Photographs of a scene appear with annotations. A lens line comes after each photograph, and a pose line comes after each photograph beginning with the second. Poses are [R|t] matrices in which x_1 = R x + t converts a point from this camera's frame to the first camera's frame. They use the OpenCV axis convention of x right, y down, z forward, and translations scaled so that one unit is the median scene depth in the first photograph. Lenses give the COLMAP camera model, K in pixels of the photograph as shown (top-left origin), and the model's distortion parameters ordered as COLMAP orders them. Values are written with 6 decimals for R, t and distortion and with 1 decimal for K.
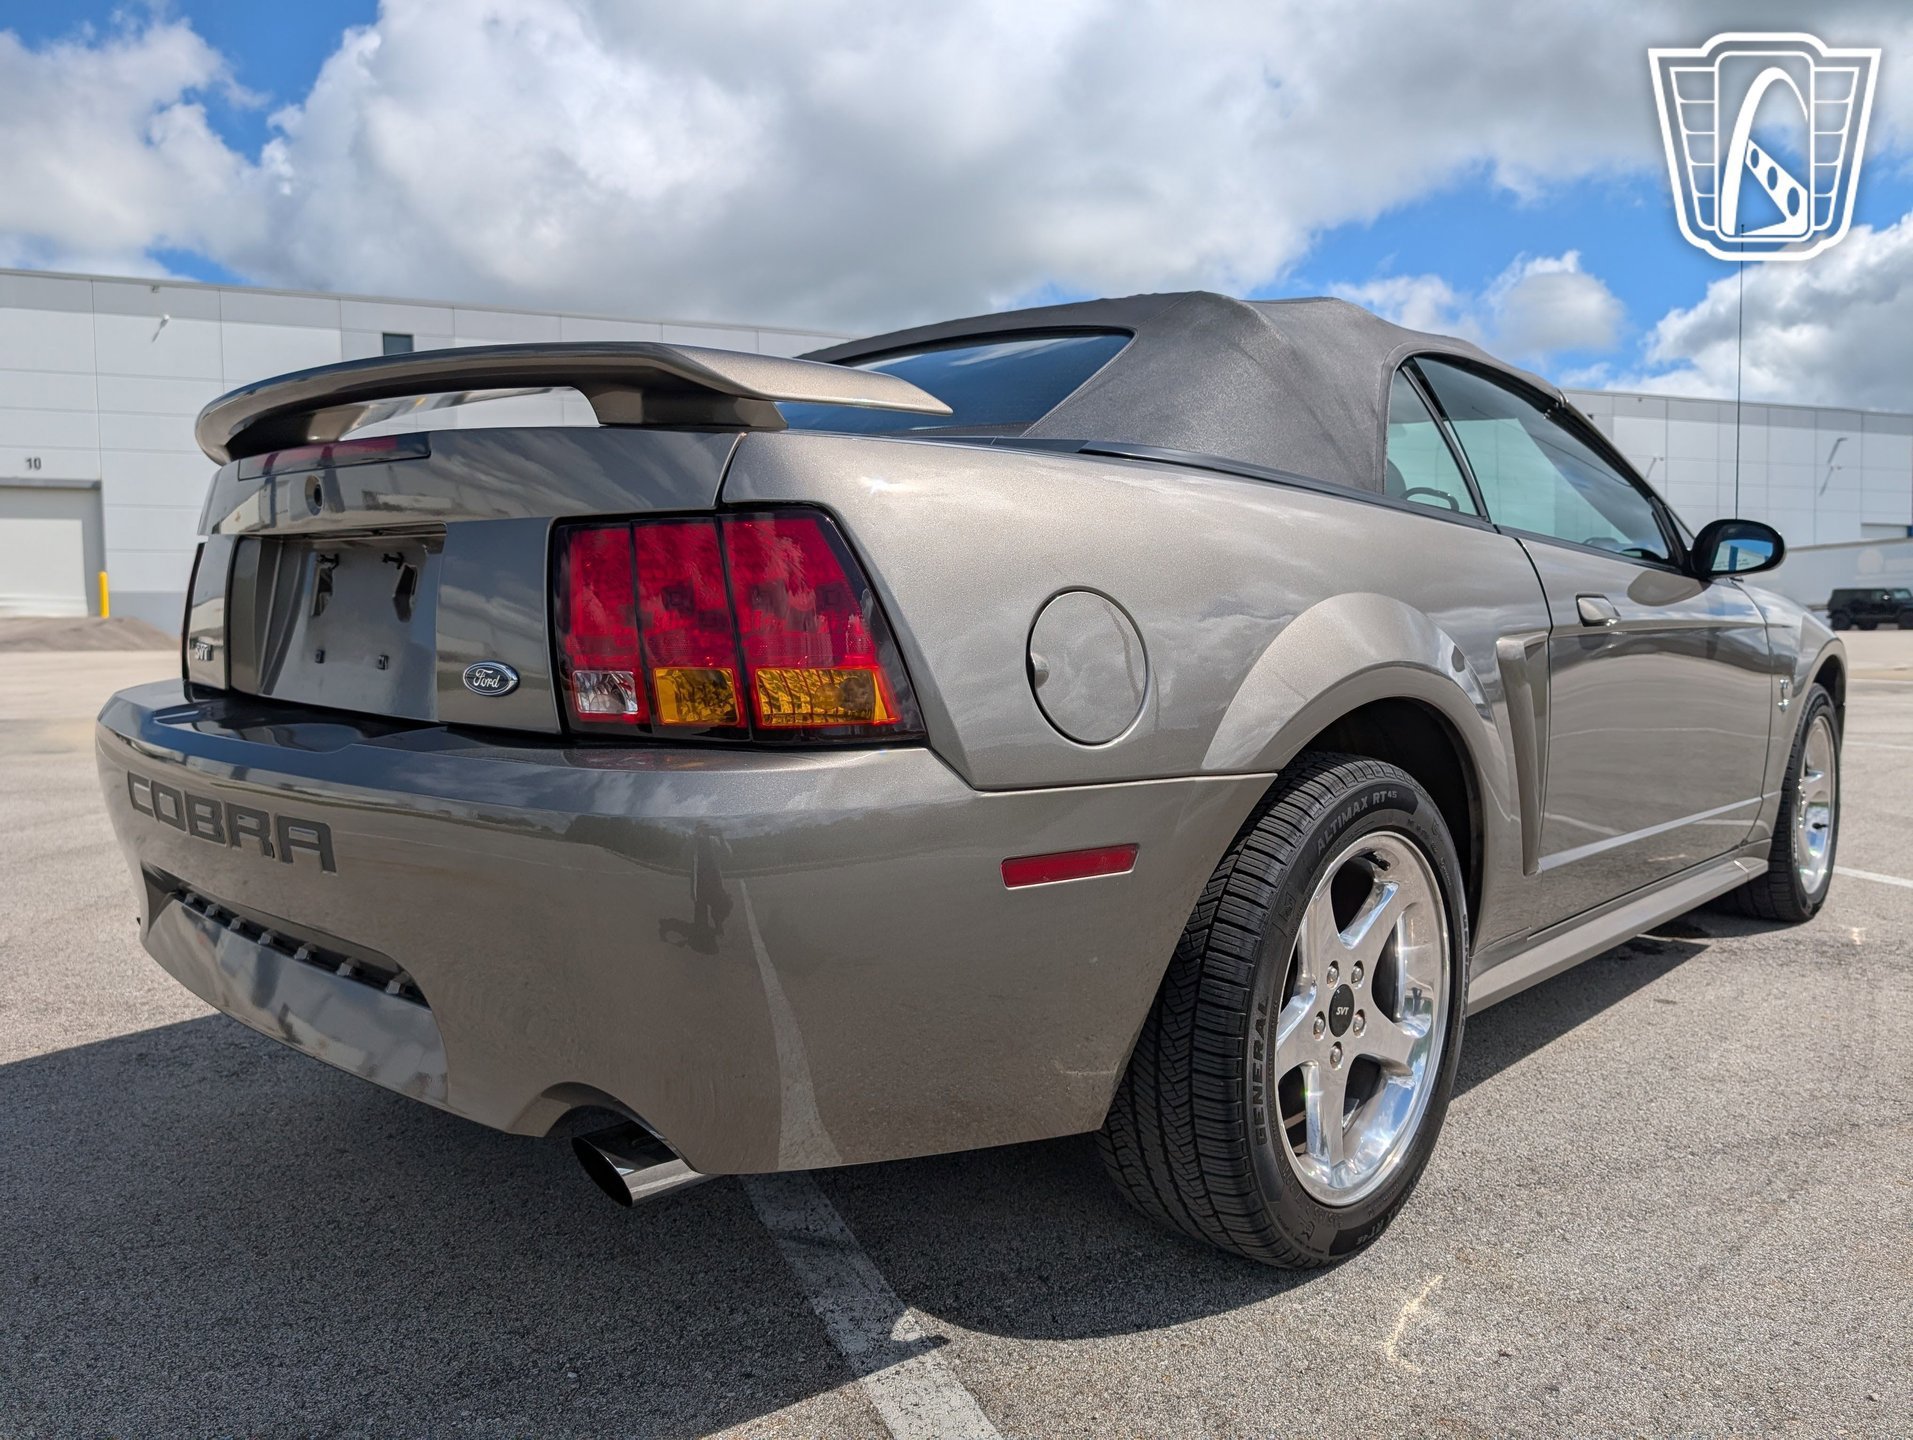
lens RADIAL K [[1409.3, 0, 985.9], [0, 1409.3, 731.8], [0, 0, 1]] dist [0.031479, -0.023887]
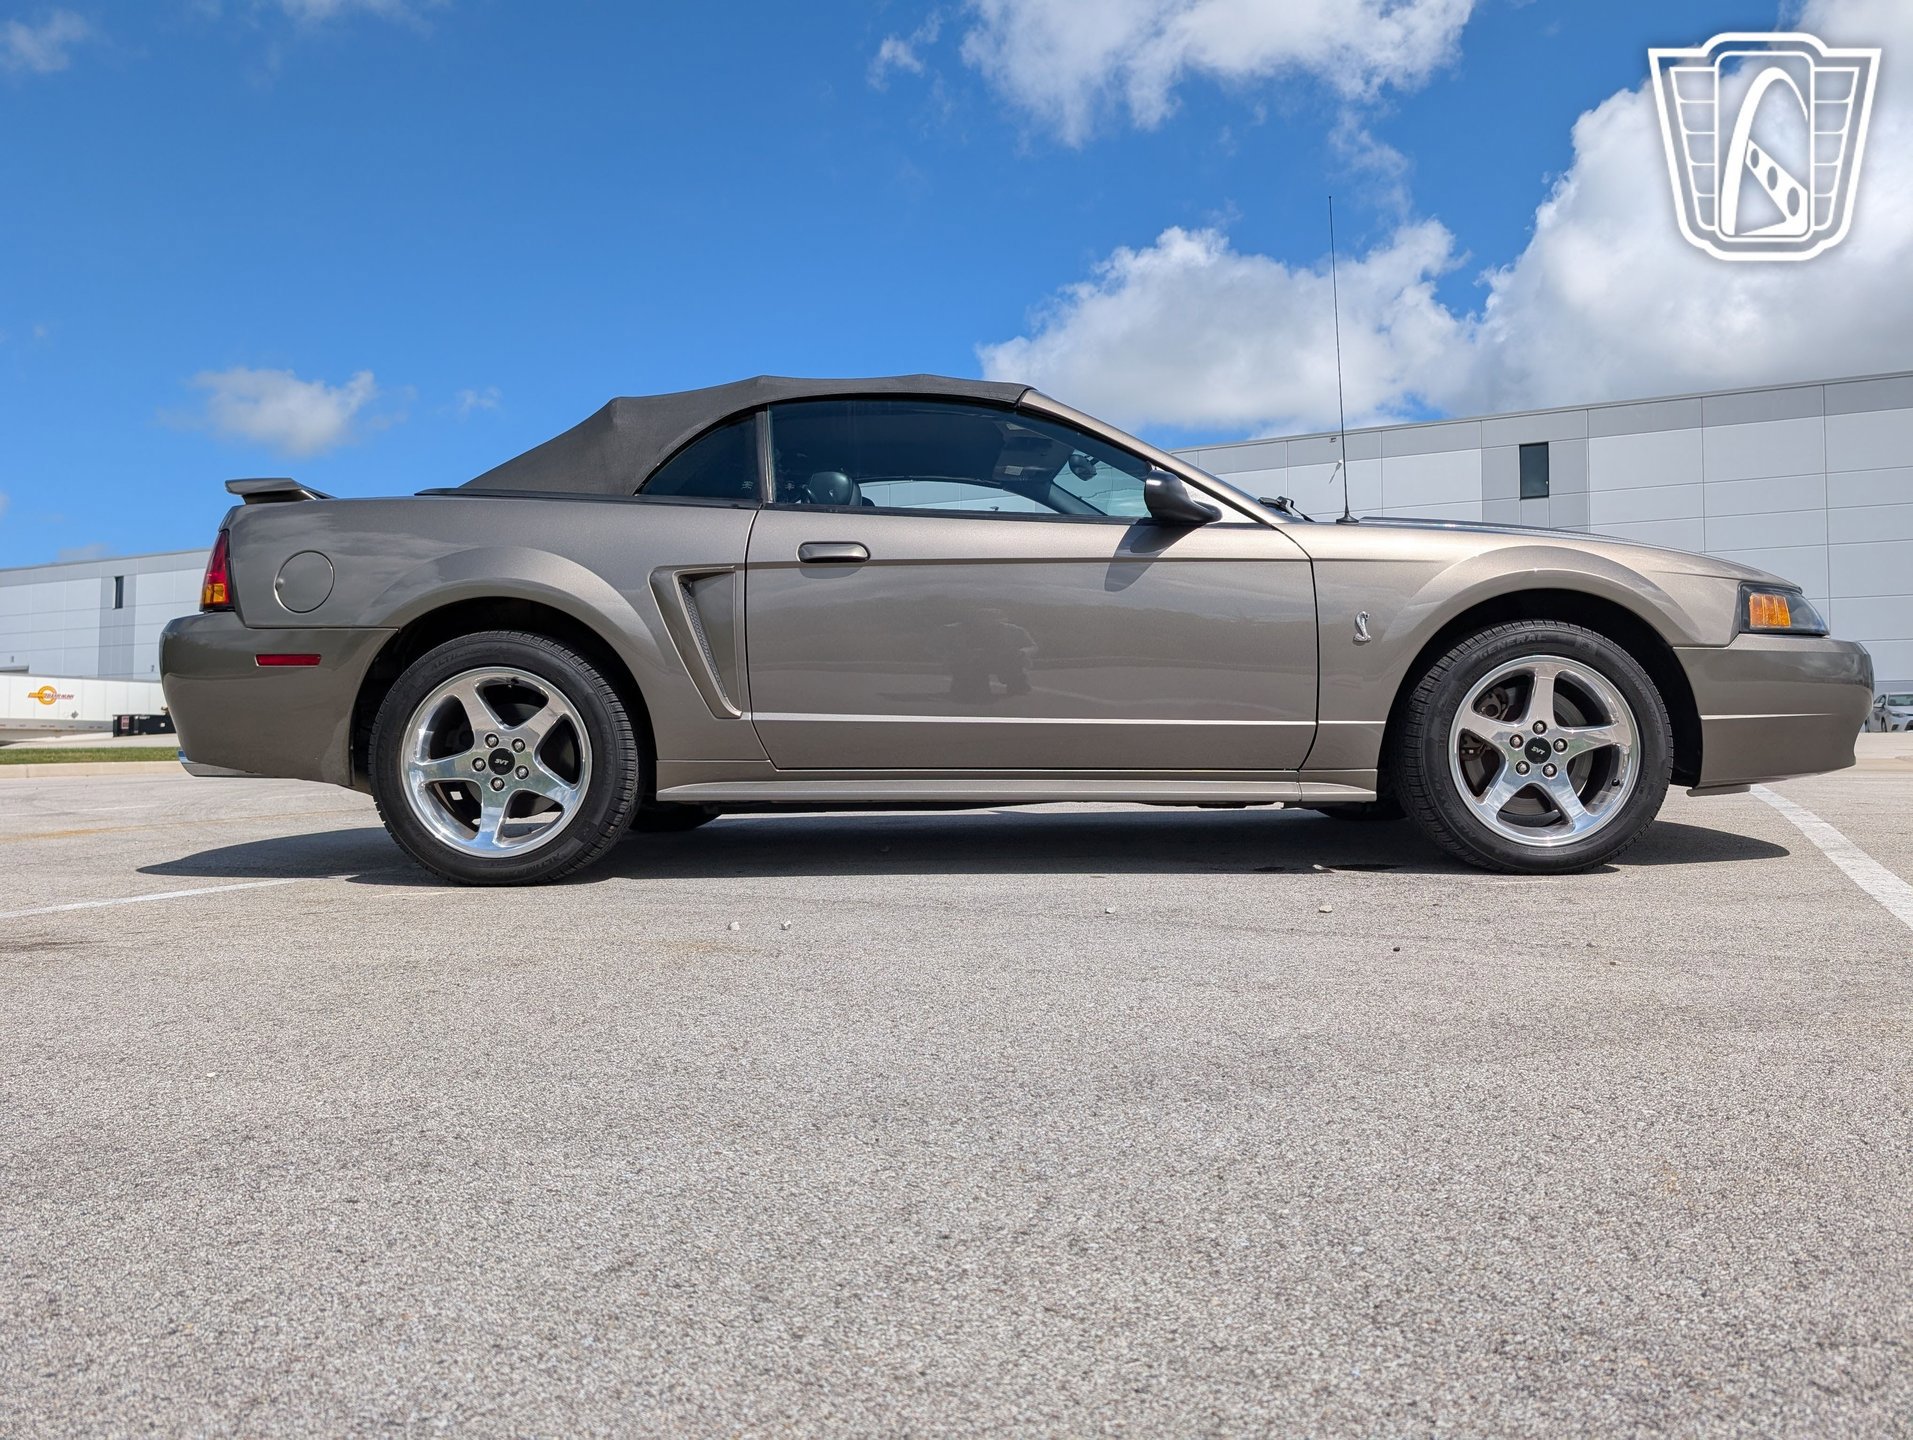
lens RADIAL K [[1392.4, 0, 976.3], [0, 1392.4, 701.5], [0, 0, 1]] dist [0.018238, -0.020501]
pose [[0.673610, -0.019657, -0.738826, 2.231678], [-0.051696, 0.995945, -0.073630, 0.235587], [0.737277, 0.087792, 0.669862, 0.205635]]
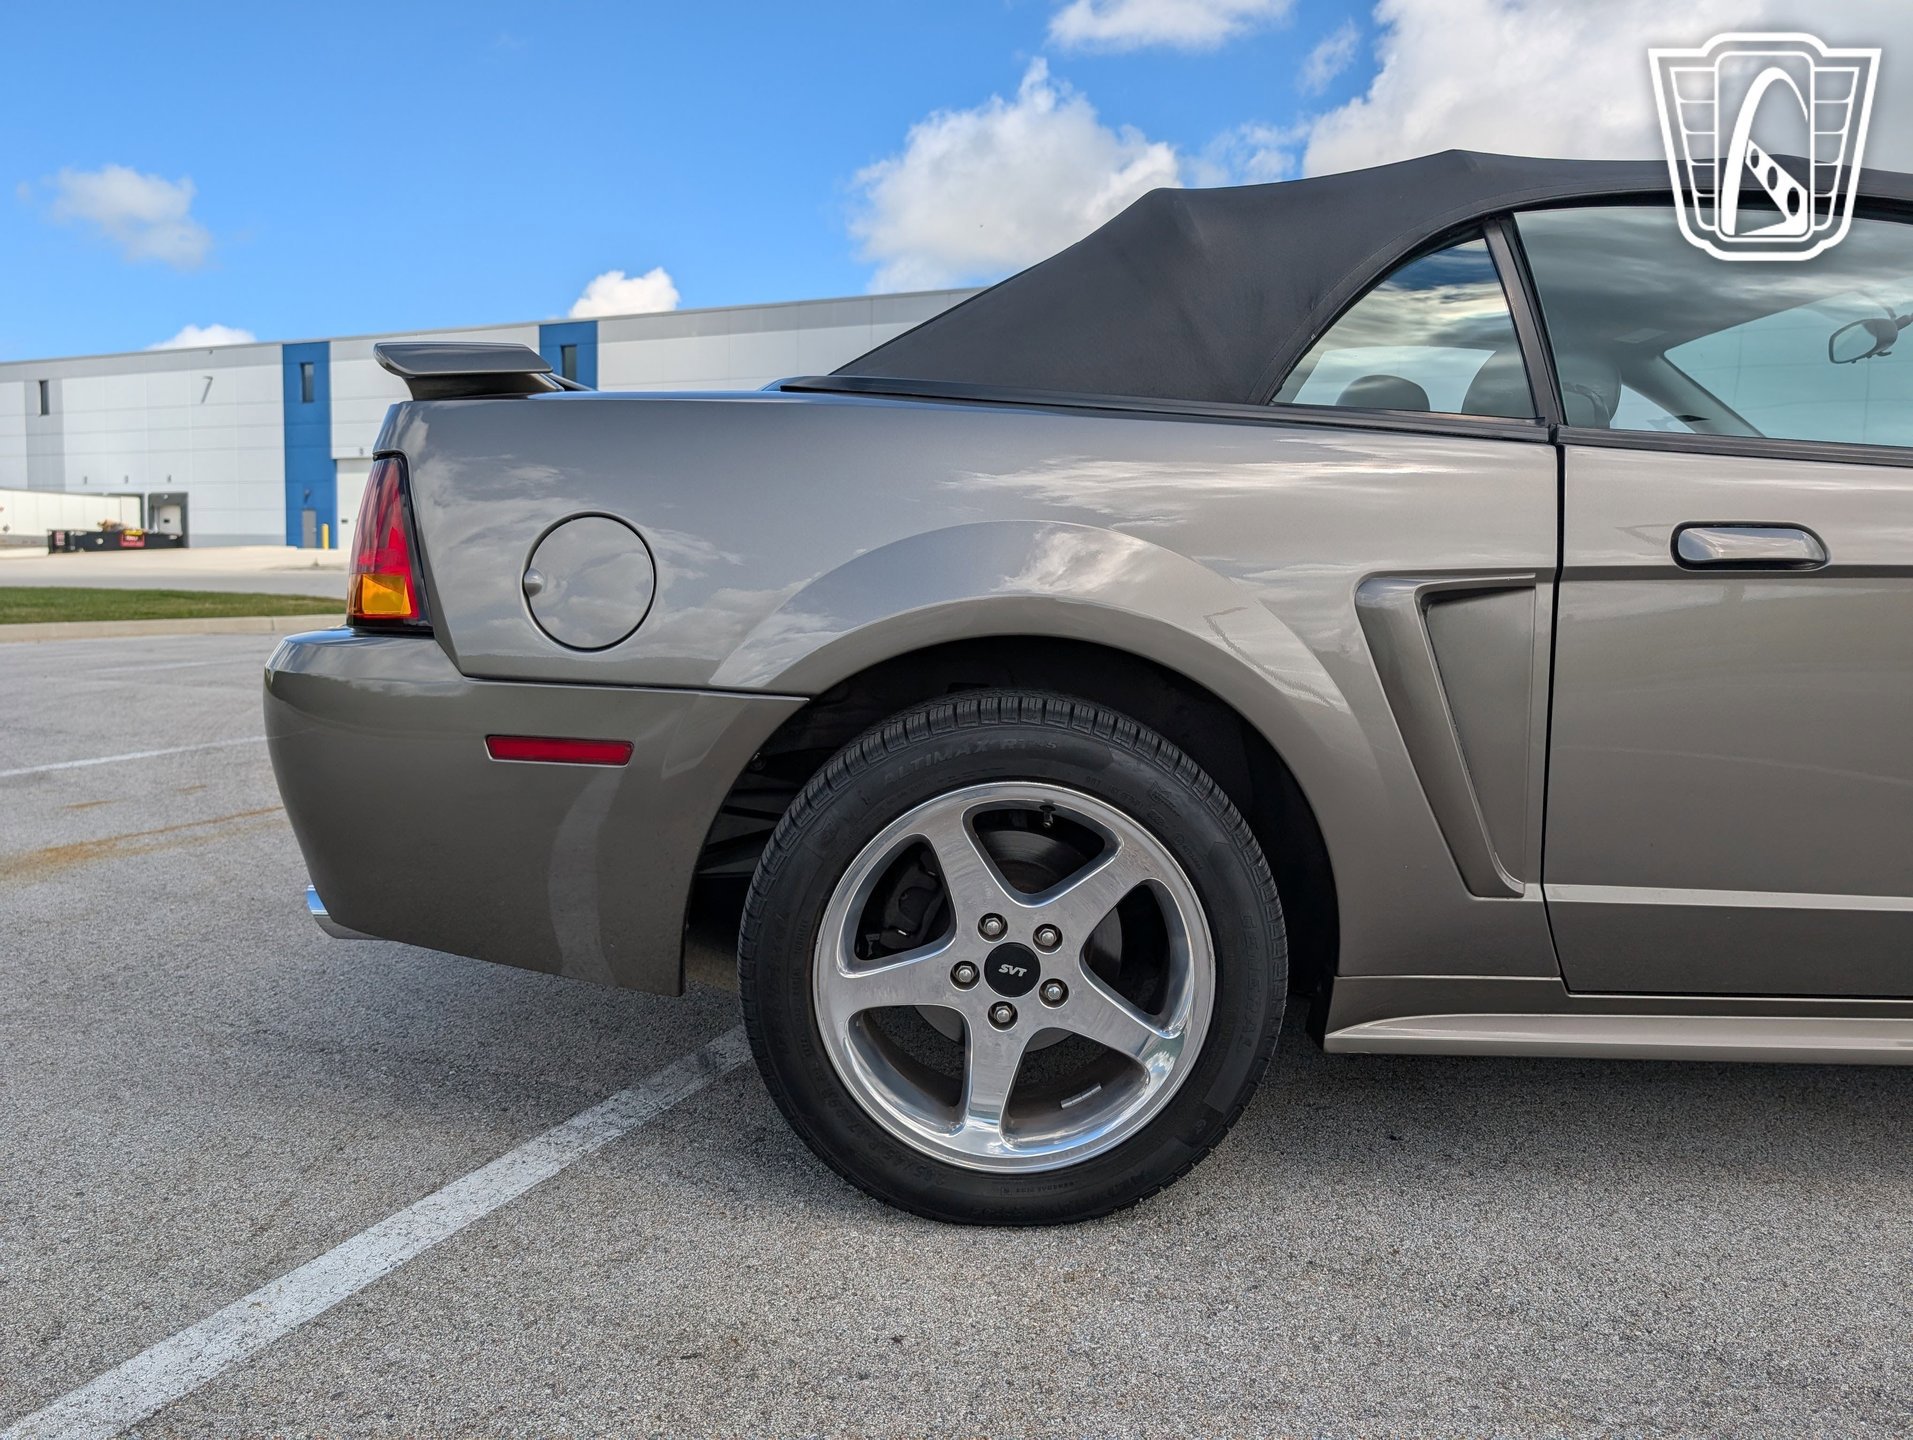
lens RADIAL K [[1392.4, 0, 960.7], [0, 1392.4, 722.0], [0, 0, 1]] dist [0.018238, -0.020501]
pose [[0.690453, 0.094504, -0.717178, 0.924638], [-0.071160, 0.995494, 0.062670, -0.022032], [0.719869, 0.007764, 0.694067, 0.359862]]
